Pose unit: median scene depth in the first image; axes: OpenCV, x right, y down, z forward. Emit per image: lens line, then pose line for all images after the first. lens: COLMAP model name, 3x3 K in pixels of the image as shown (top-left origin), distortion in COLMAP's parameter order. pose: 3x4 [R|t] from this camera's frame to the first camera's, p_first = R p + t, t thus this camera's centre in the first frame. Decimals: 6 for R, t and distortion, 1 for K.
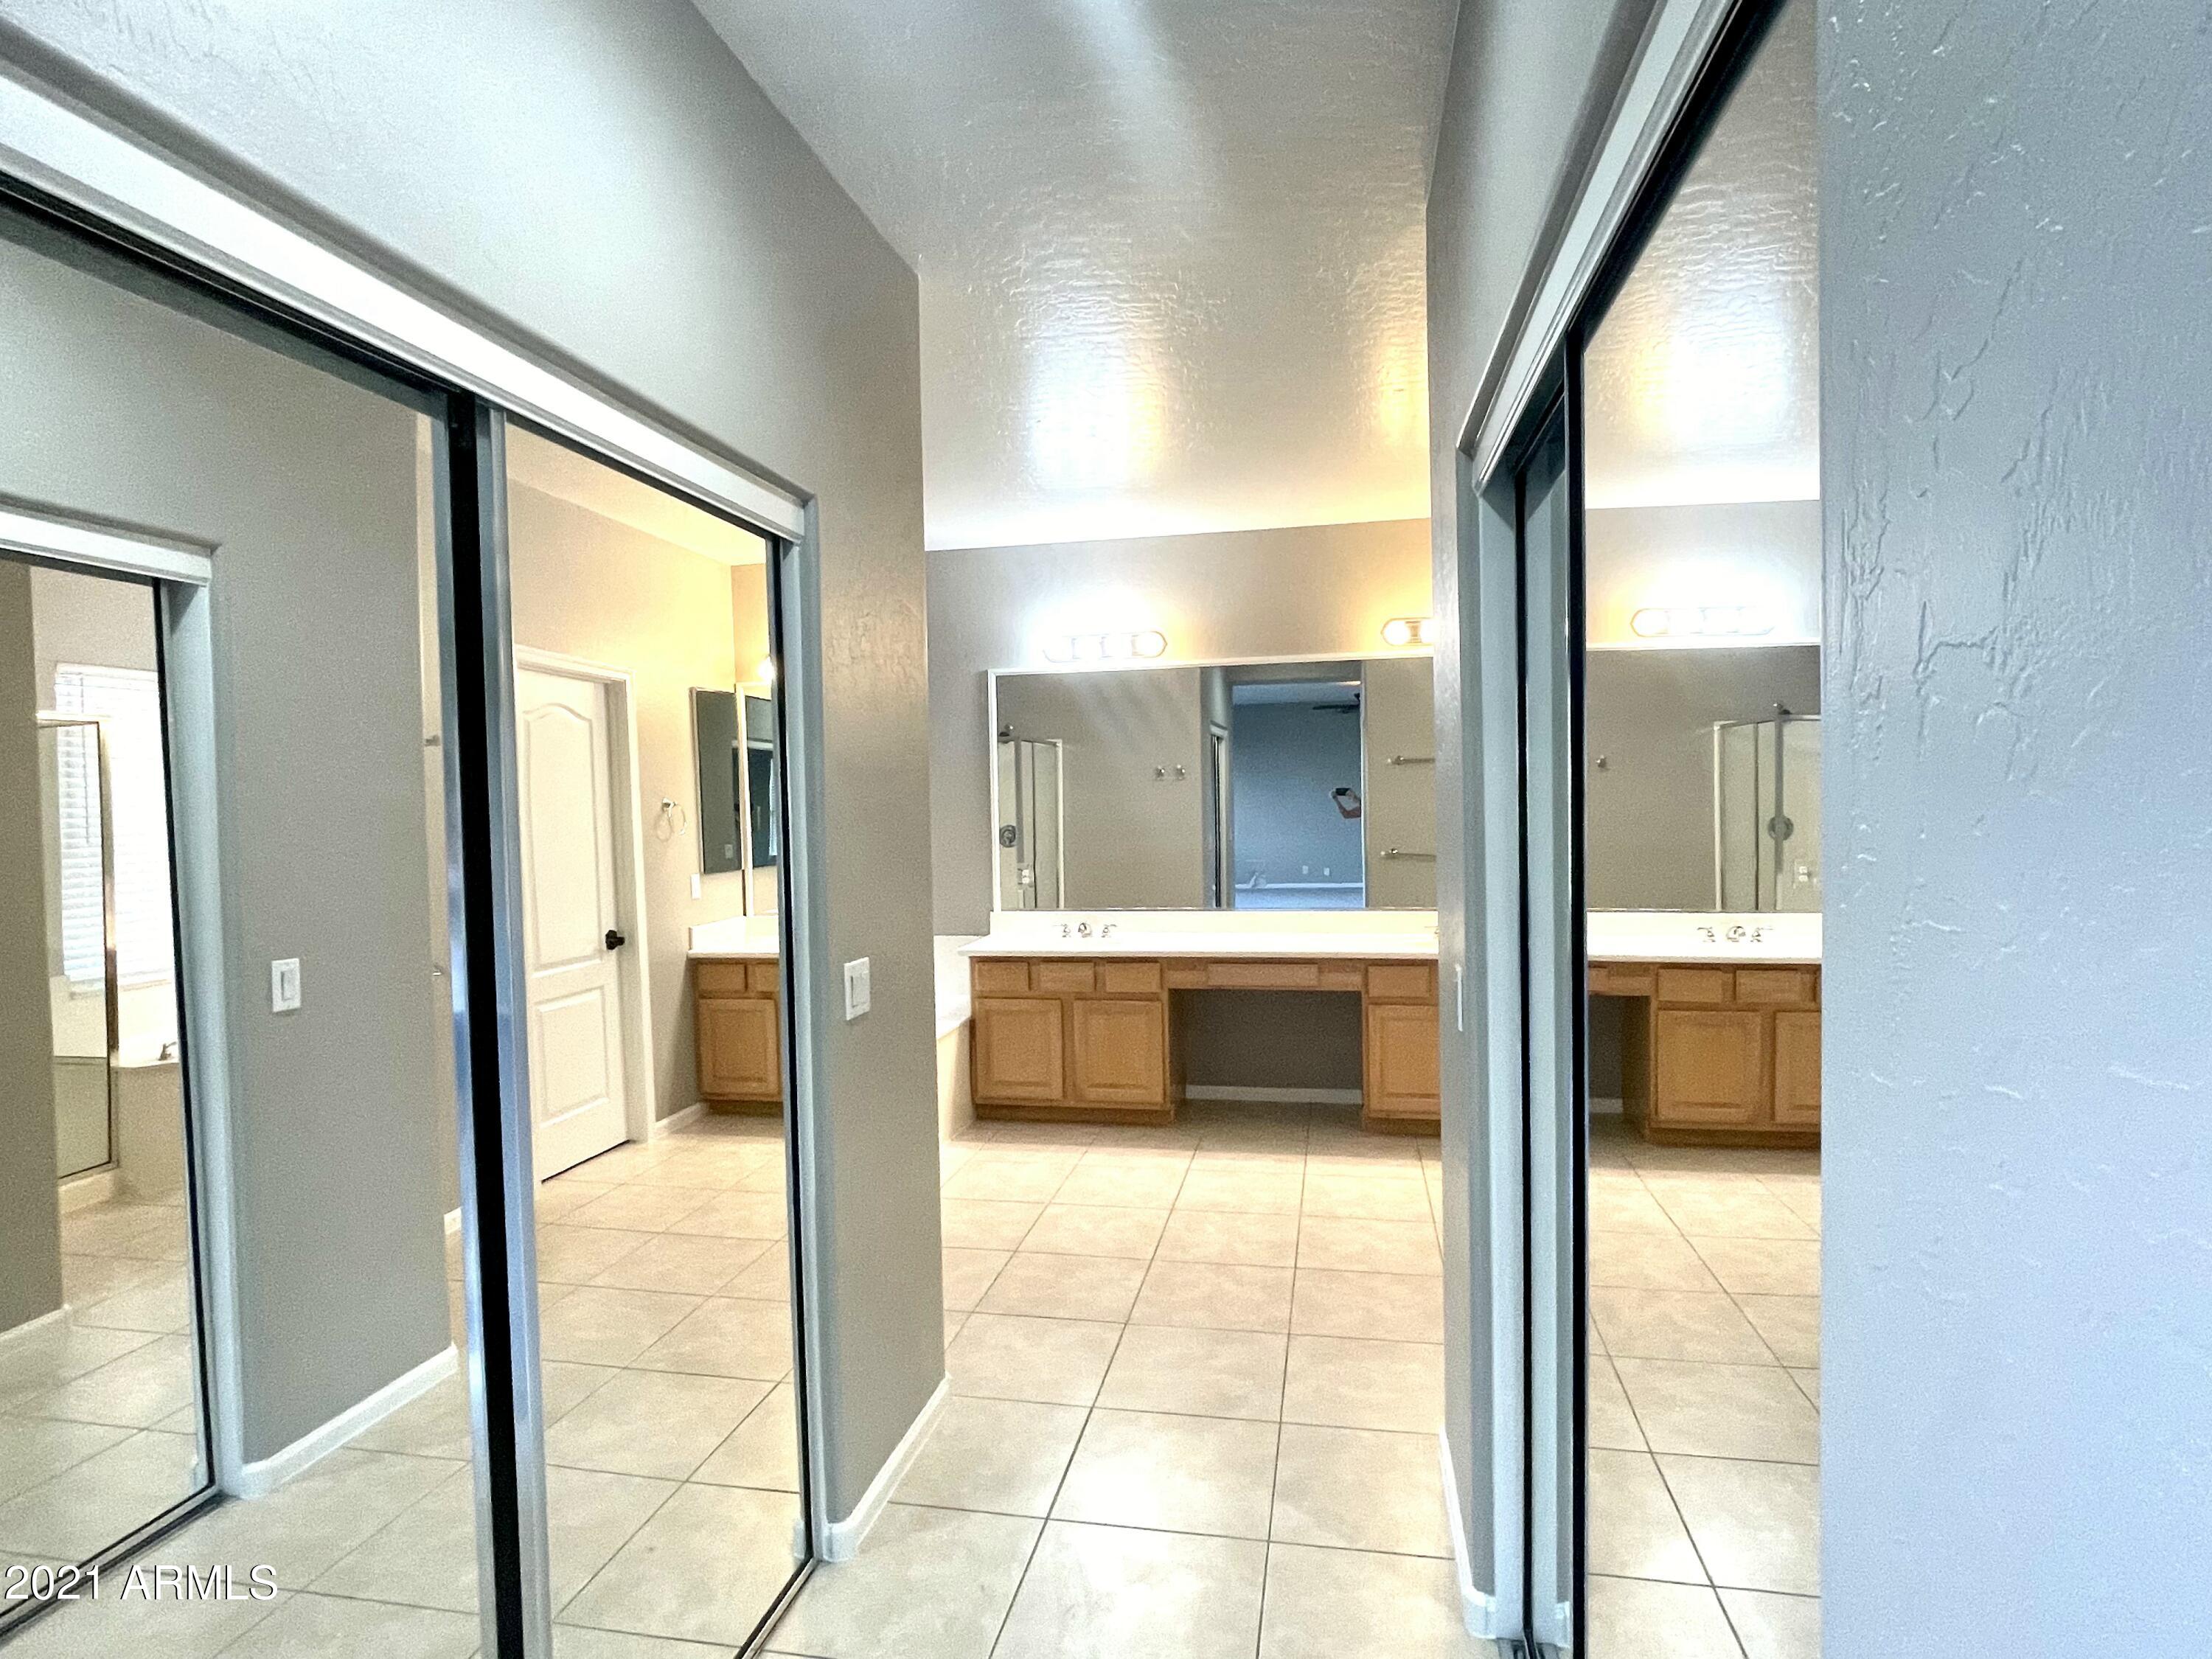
lens RADIAL K [[1209.3, 0, 1110.9], [0, 1209.3, 834.2], [0, 0, 1]] dist [0.002263, 0.000062]
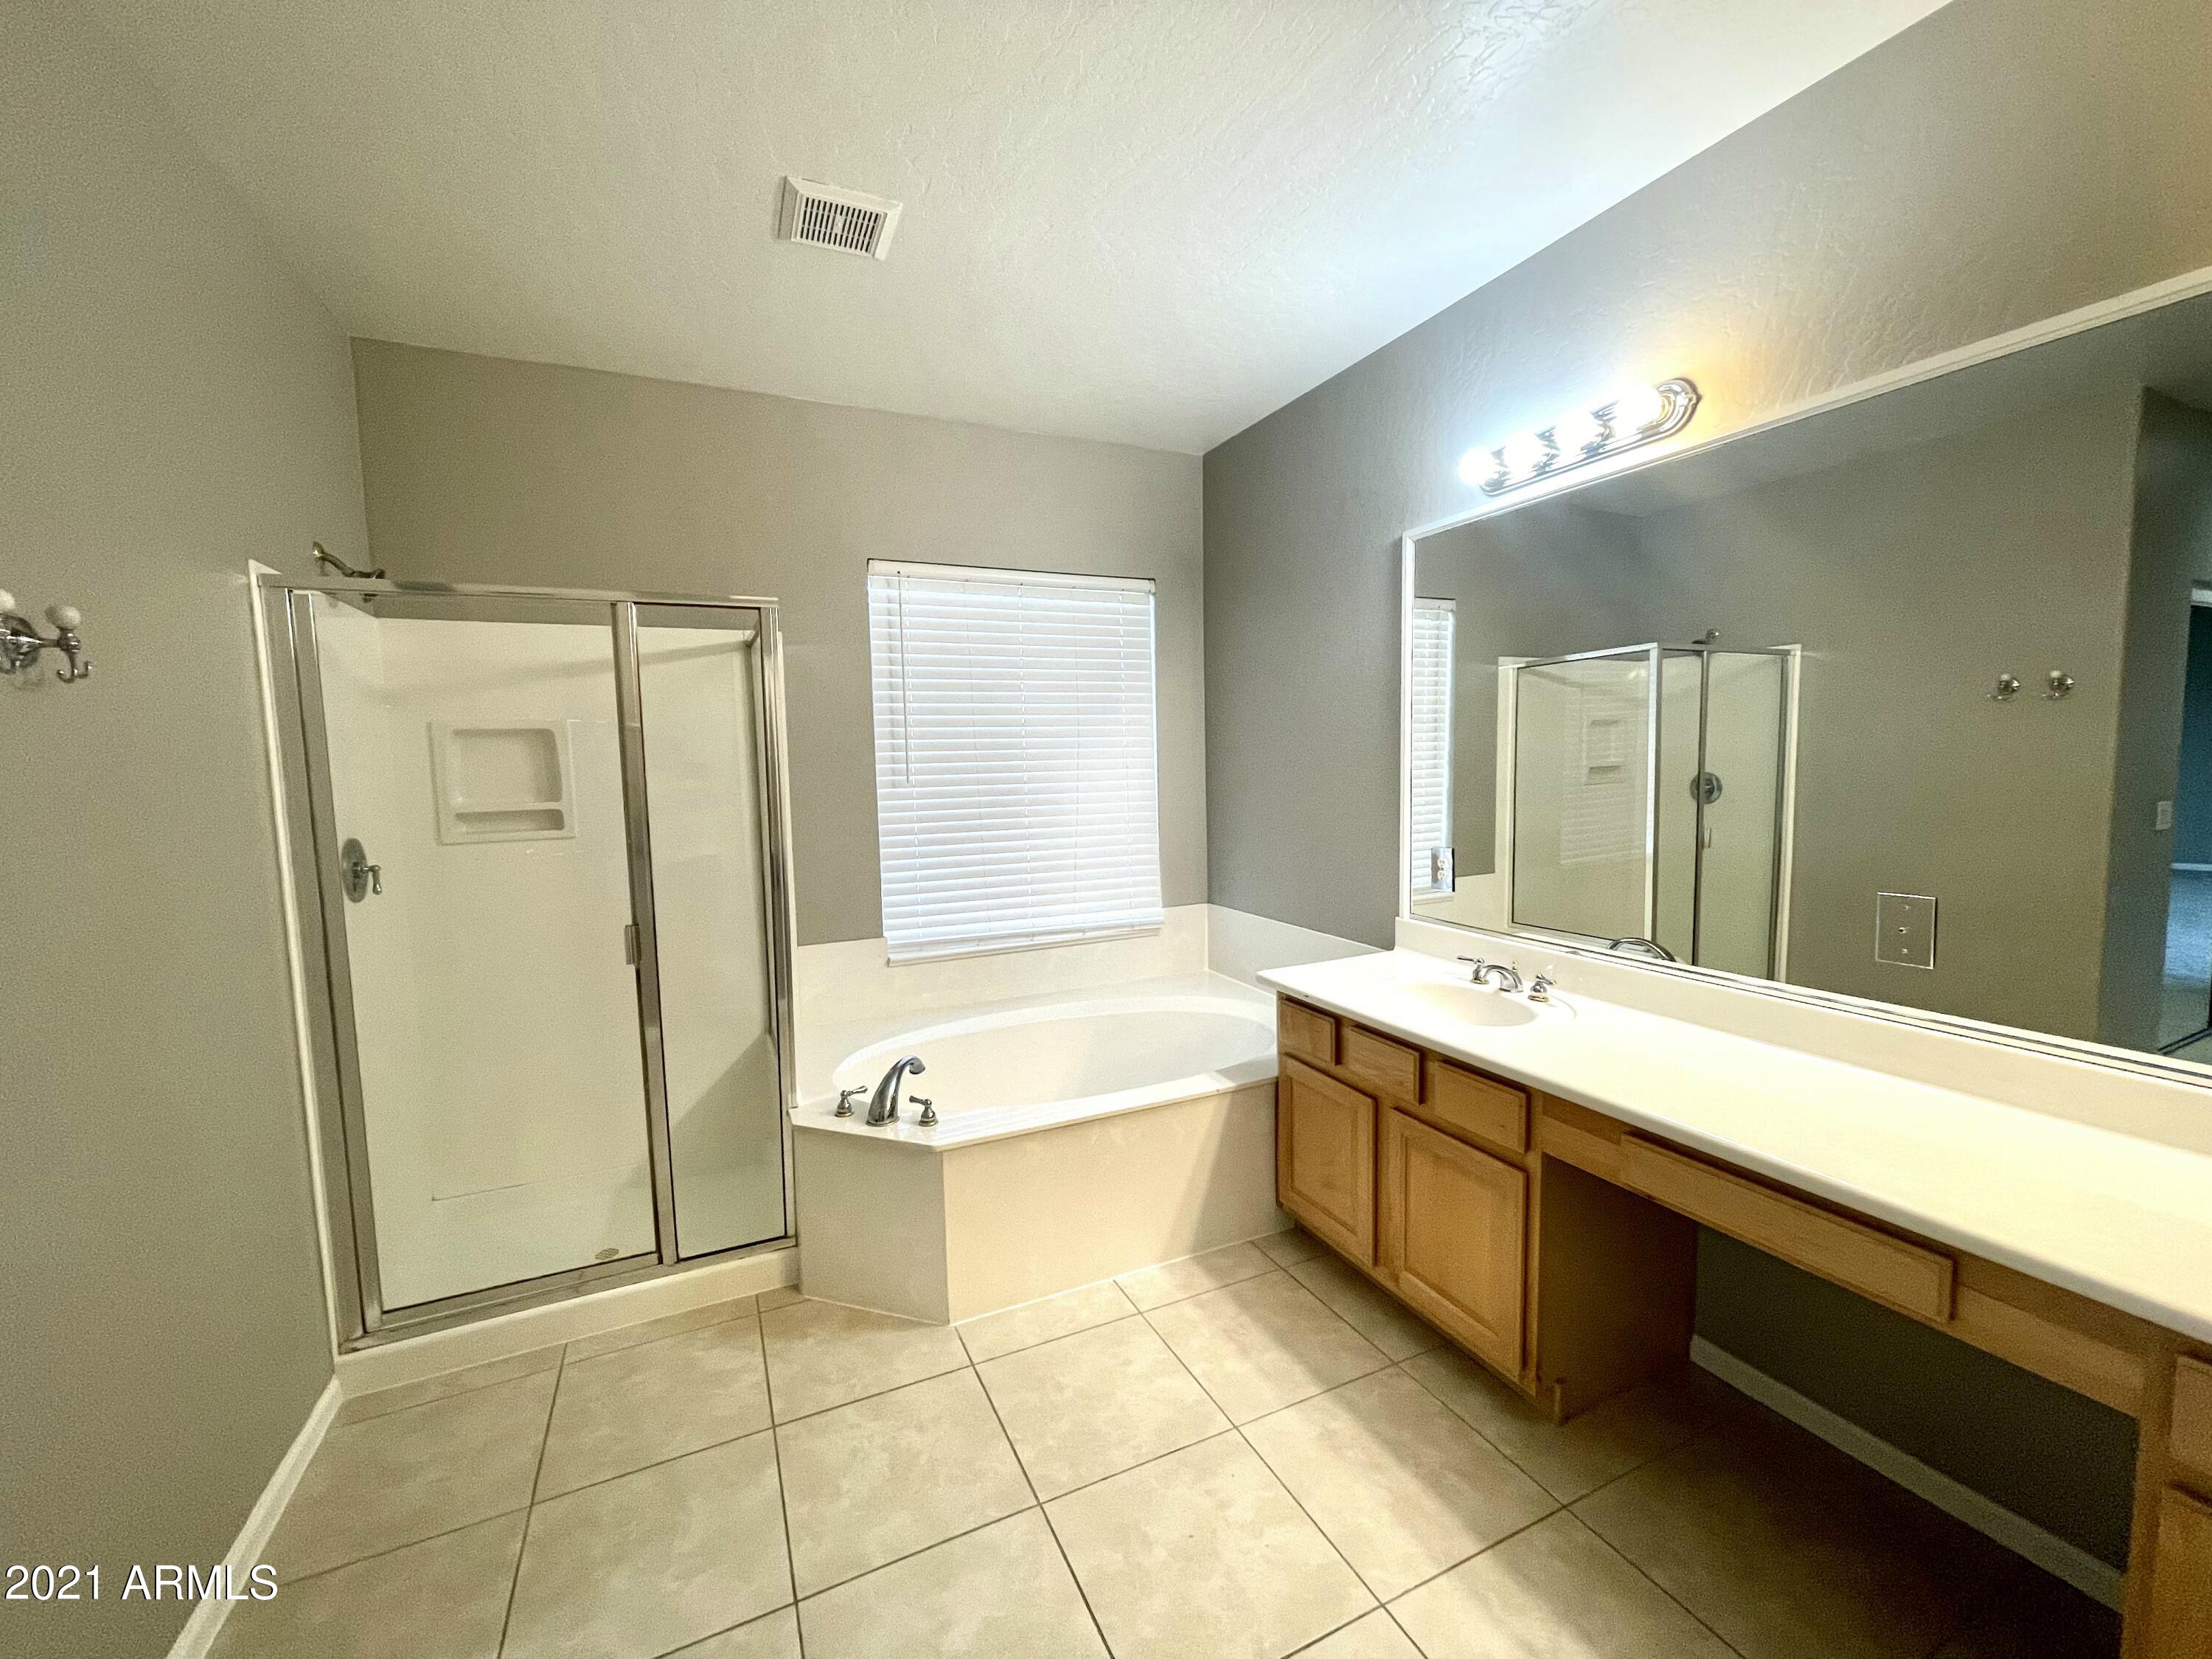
lens RADIAL K [[896.9, 0, 1100.1], [0, 896.9, 830.8], [0, 0, 1]] dist [-0.000038, -0.000603]
pose [[0.583060, 0.079057, -0.808573, 0.216124], [-0.015608, 0.996161, 0.086143, -0.022882], [0.812279, -0.037606, 0.582056, 0.657896]]
